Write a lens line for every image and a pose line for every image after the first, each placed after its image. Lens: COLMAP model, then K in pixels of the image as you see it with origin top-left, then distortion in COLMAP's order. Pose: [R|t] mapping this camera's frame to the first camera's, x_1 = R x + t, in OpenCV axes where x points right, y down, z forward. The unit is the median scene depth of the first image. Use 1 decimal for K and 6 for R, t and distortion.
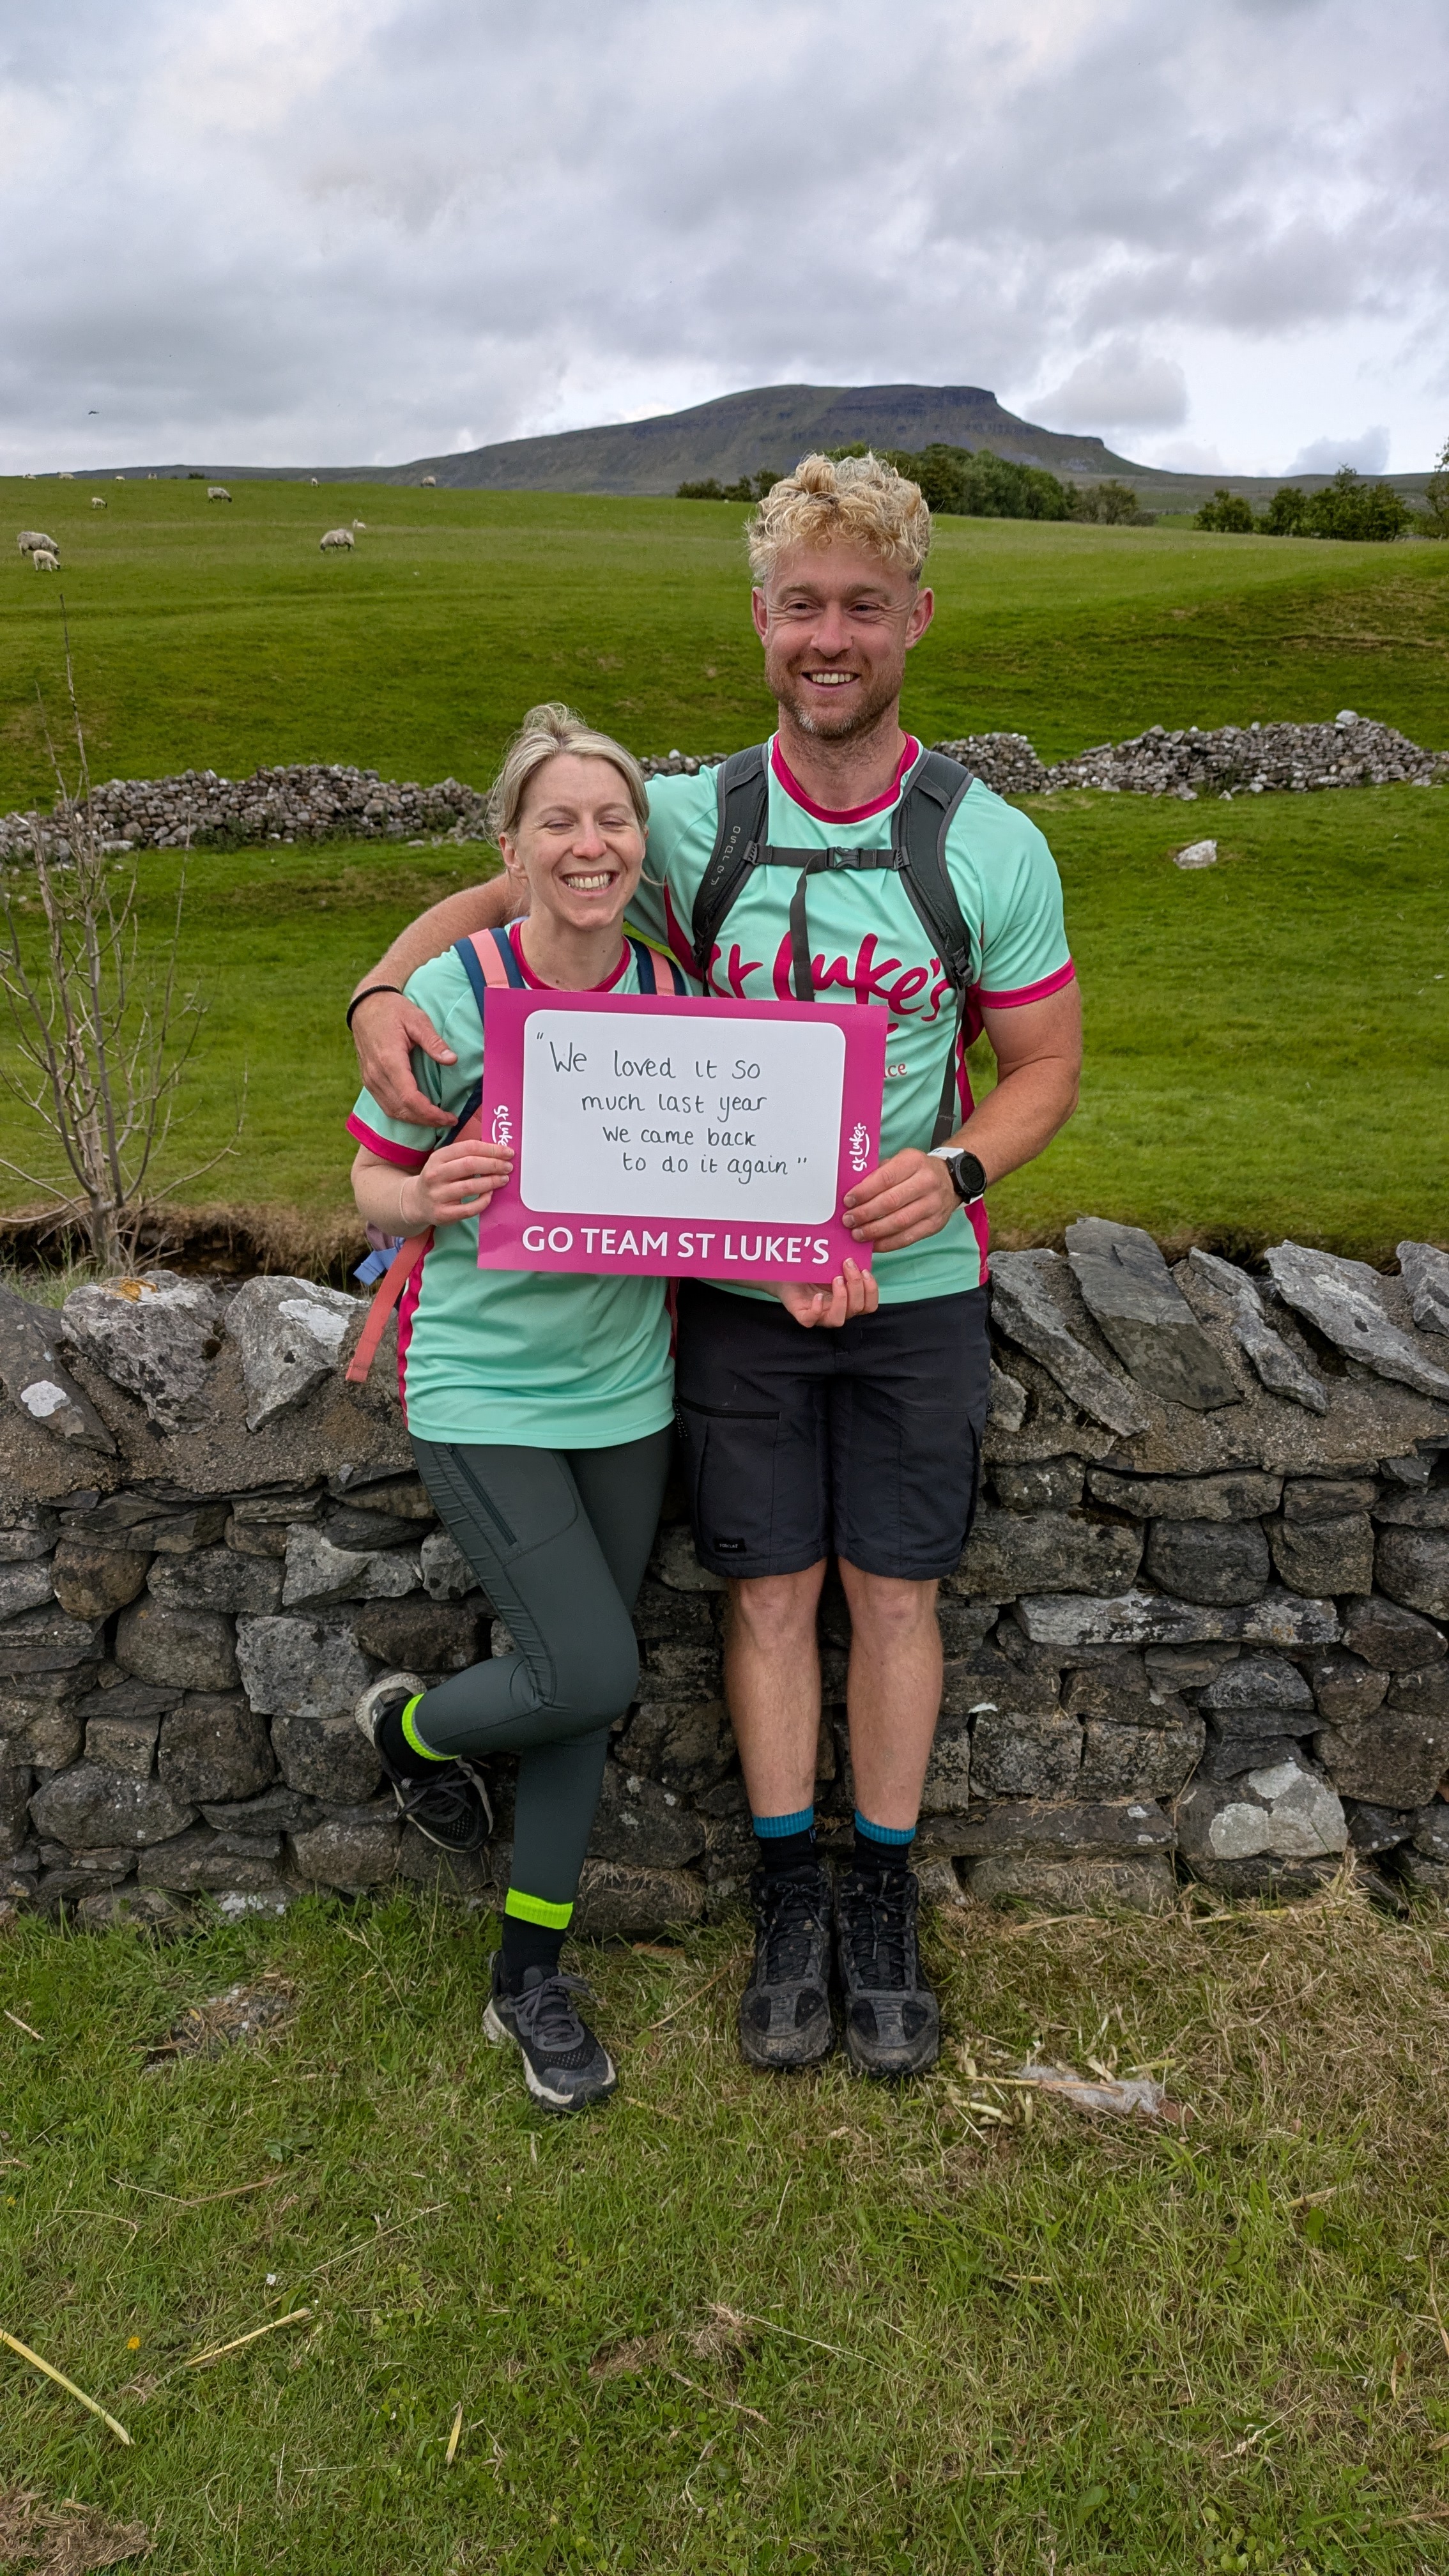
lens RADIAL K [[1934.4, 0, 708.7], [0, 1934.4, 1295.3], [0, 0, 1]] dist [0.059656, -0.061490]
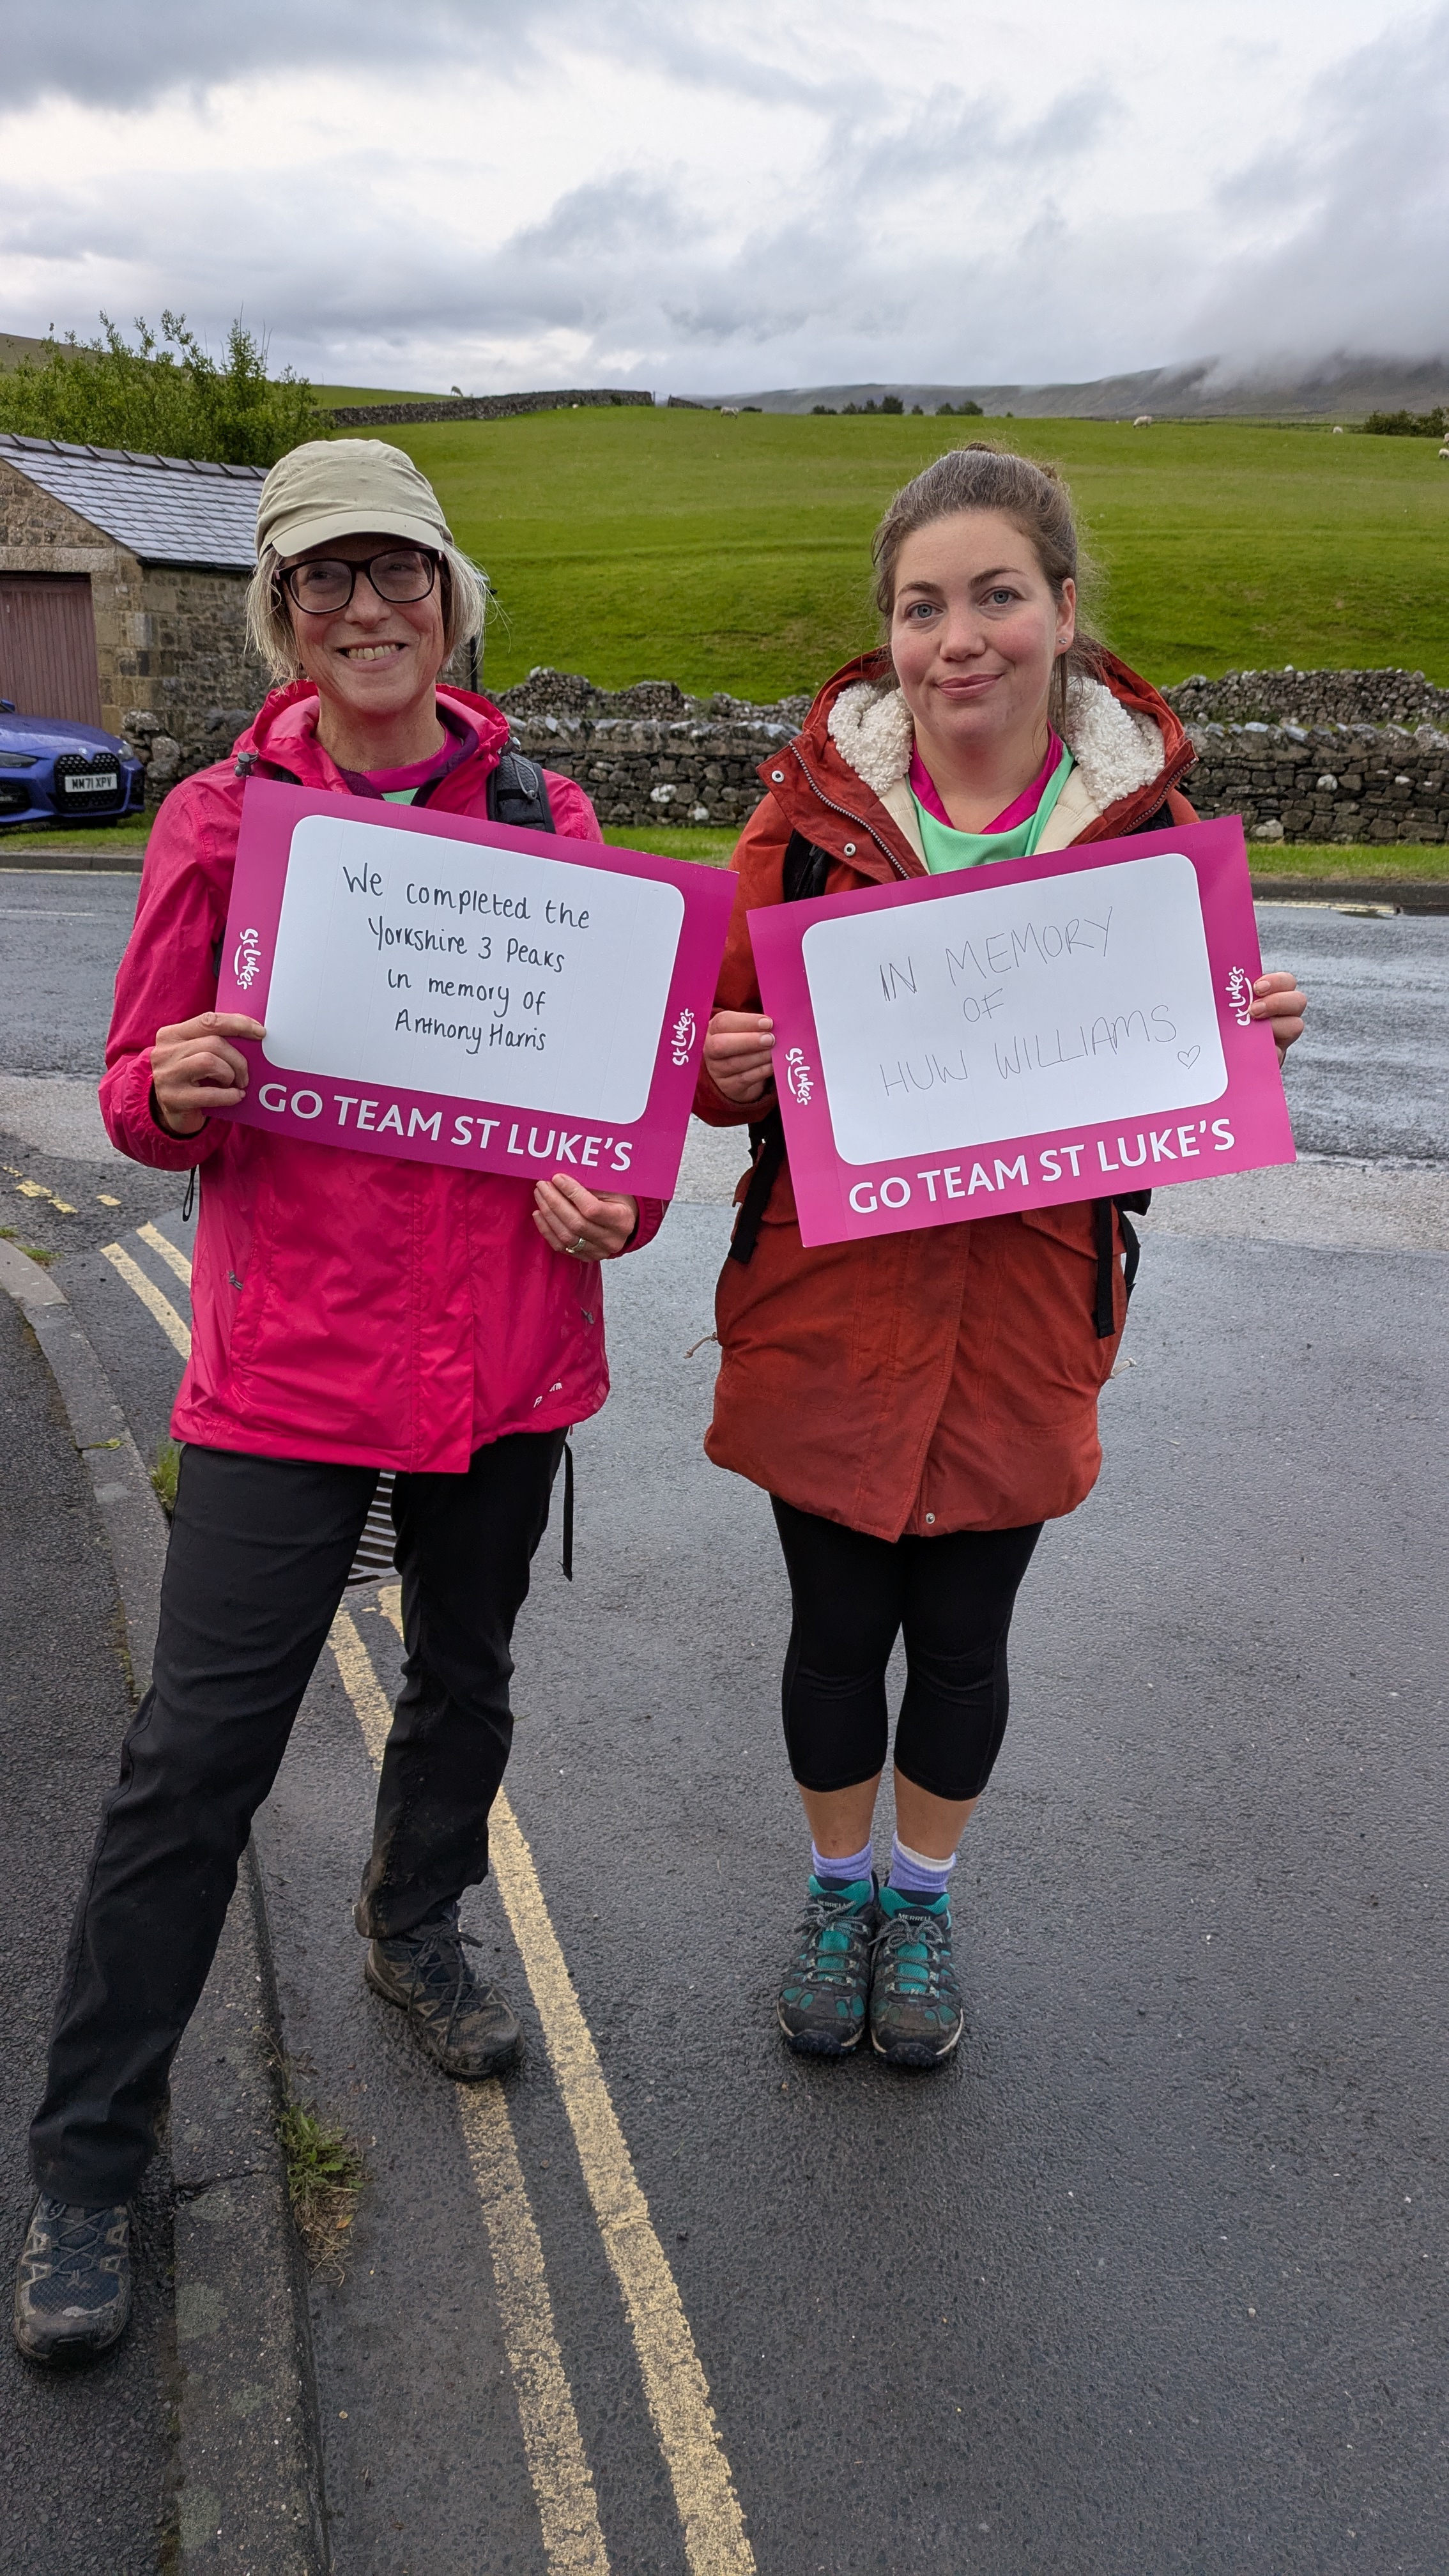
lens RADIAL K [[1934.4, 0, 714.7], [0, 1934.4, 1297.8], [0, 0, 1]] dist [0.059656, -0.061490]
pose [[0.950434, 0.131363, -0.281815, 0.204427], [-0.121047, 0.991189, 0.053785, 0.568650], [0.286397, -0.017006, 0.957960, -1.818728]]
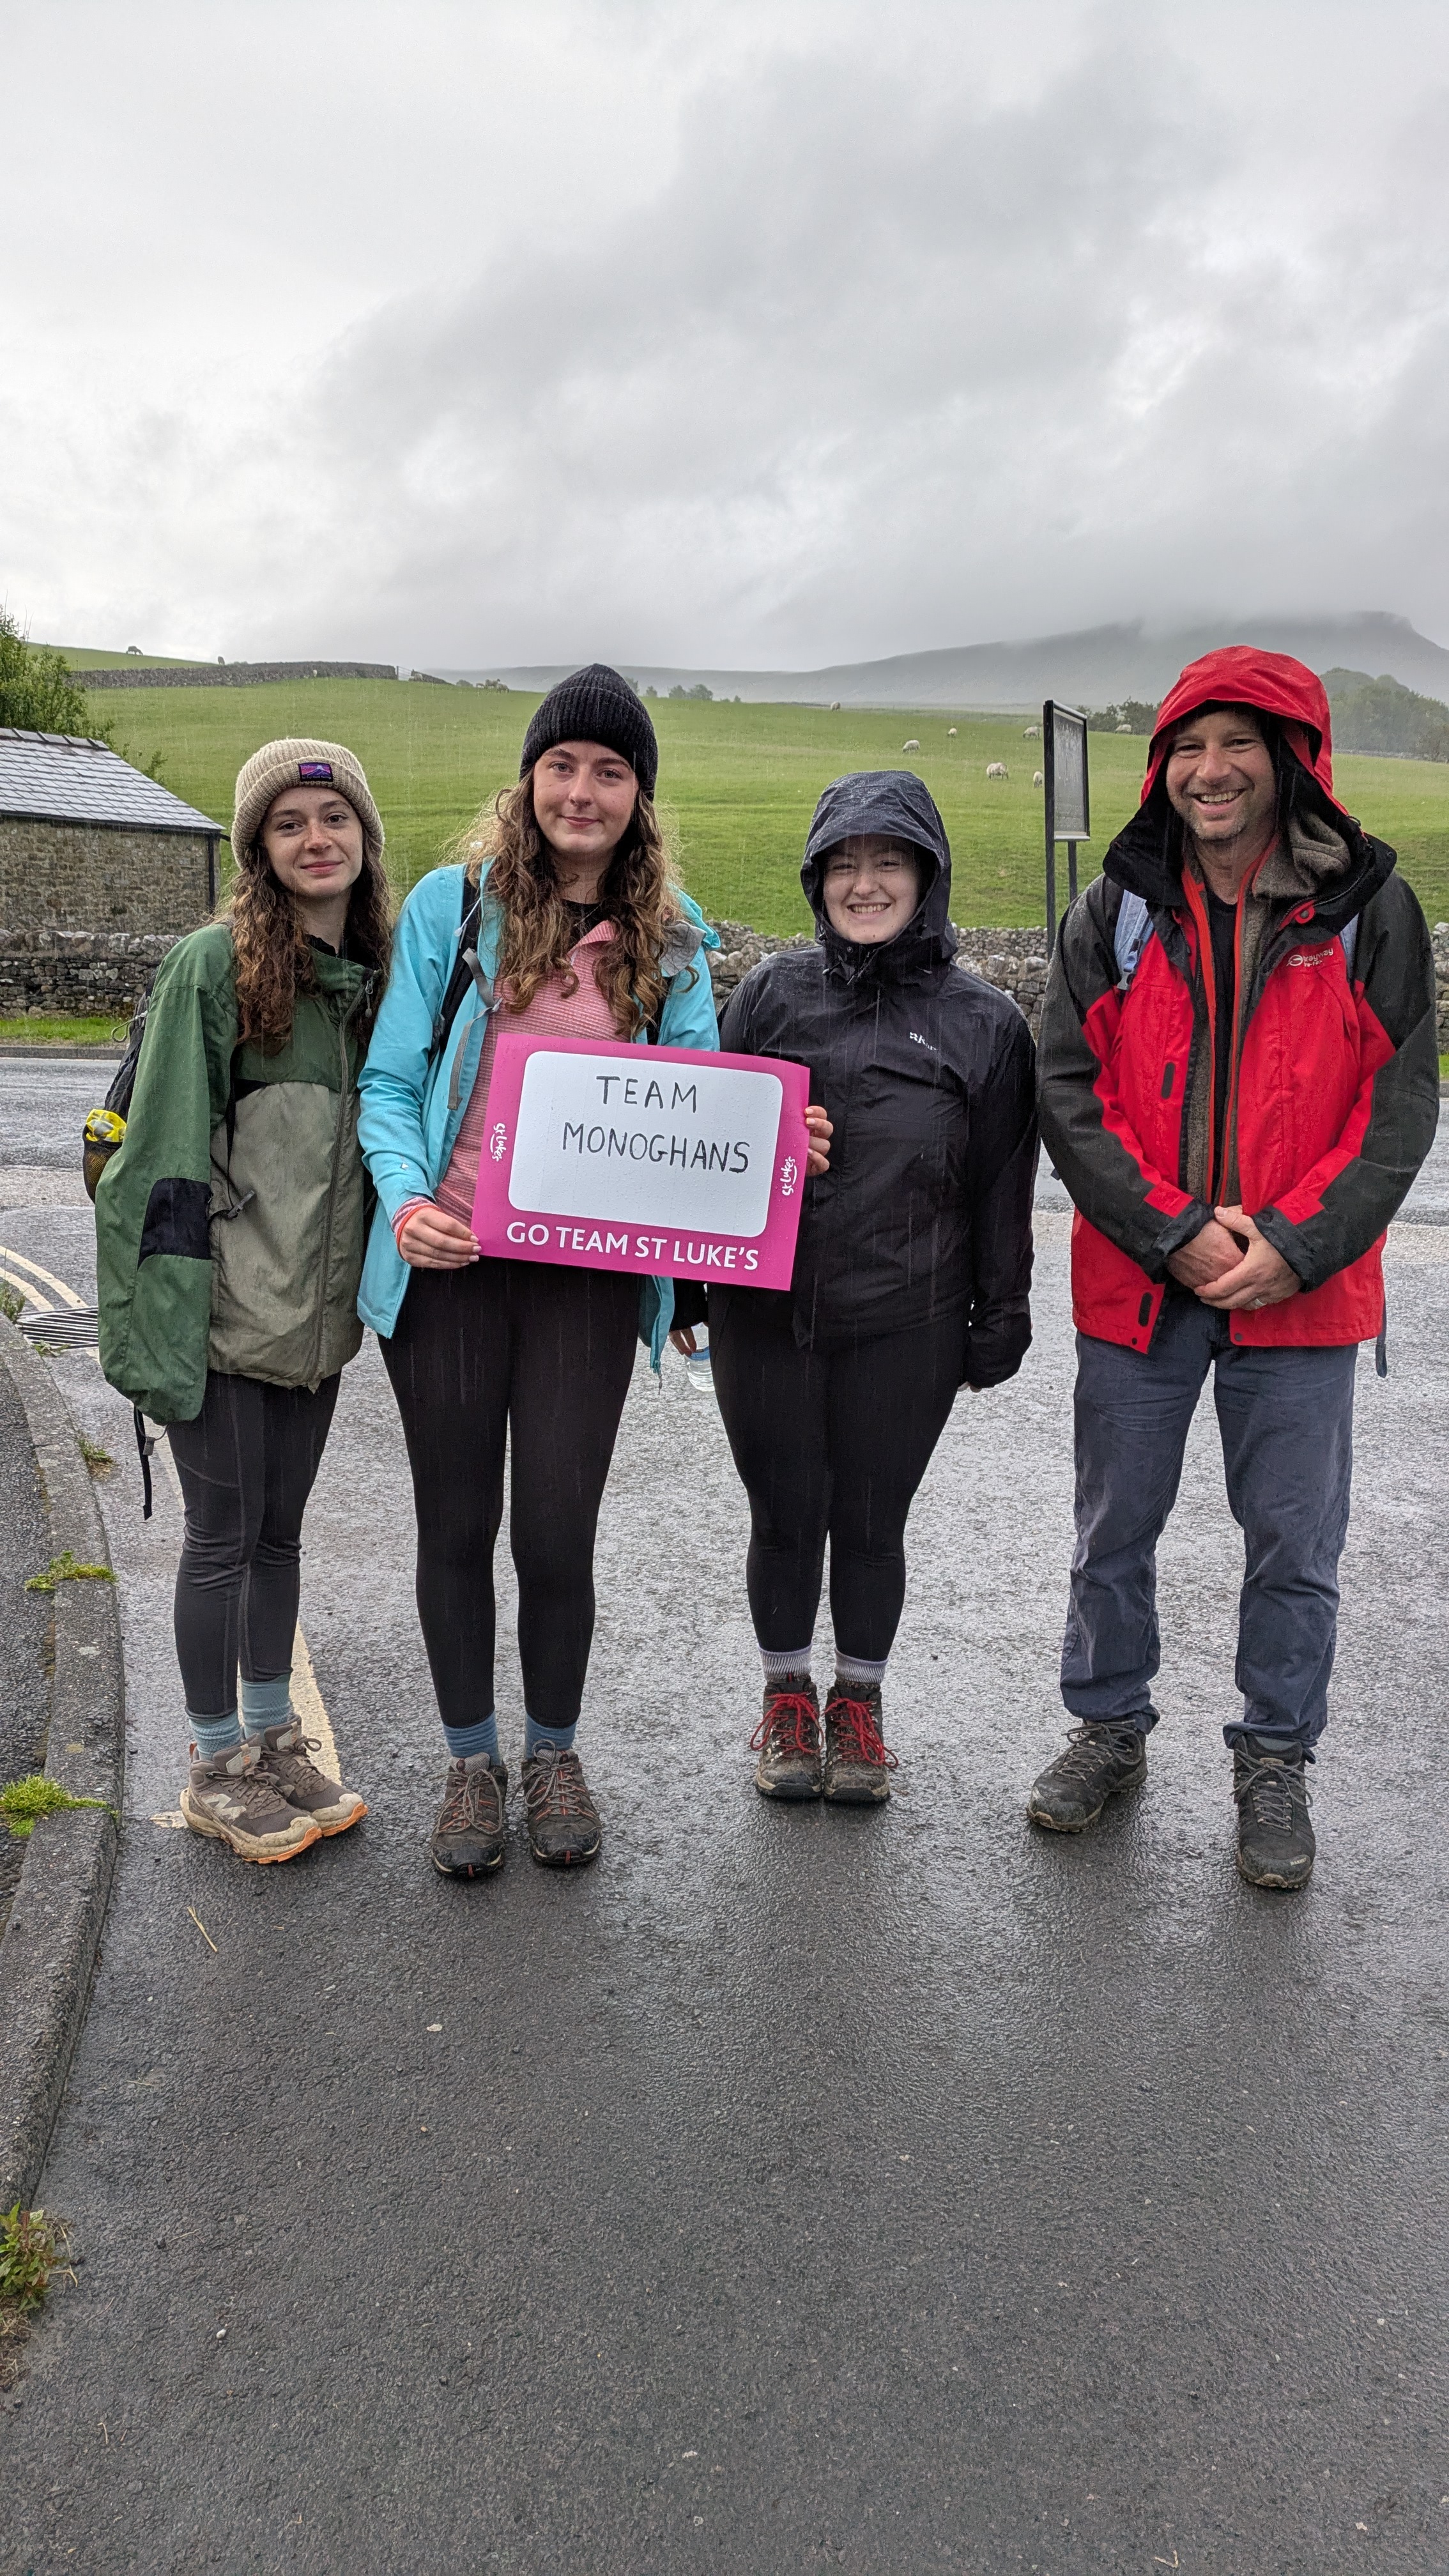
lens RADIAL K [[1934.4, 0, 704.3], [0, 1934.4, 1296.7], [0, 0, 1]] dist [0.059656, -0.061490]
pose [[0.979991, 0.090451, -0.177300, 0.419311], [-0.106326, 0.990931, -0.082164, 0.703271], [0.168260, 0.099372, 0.980721, -2.218367]]
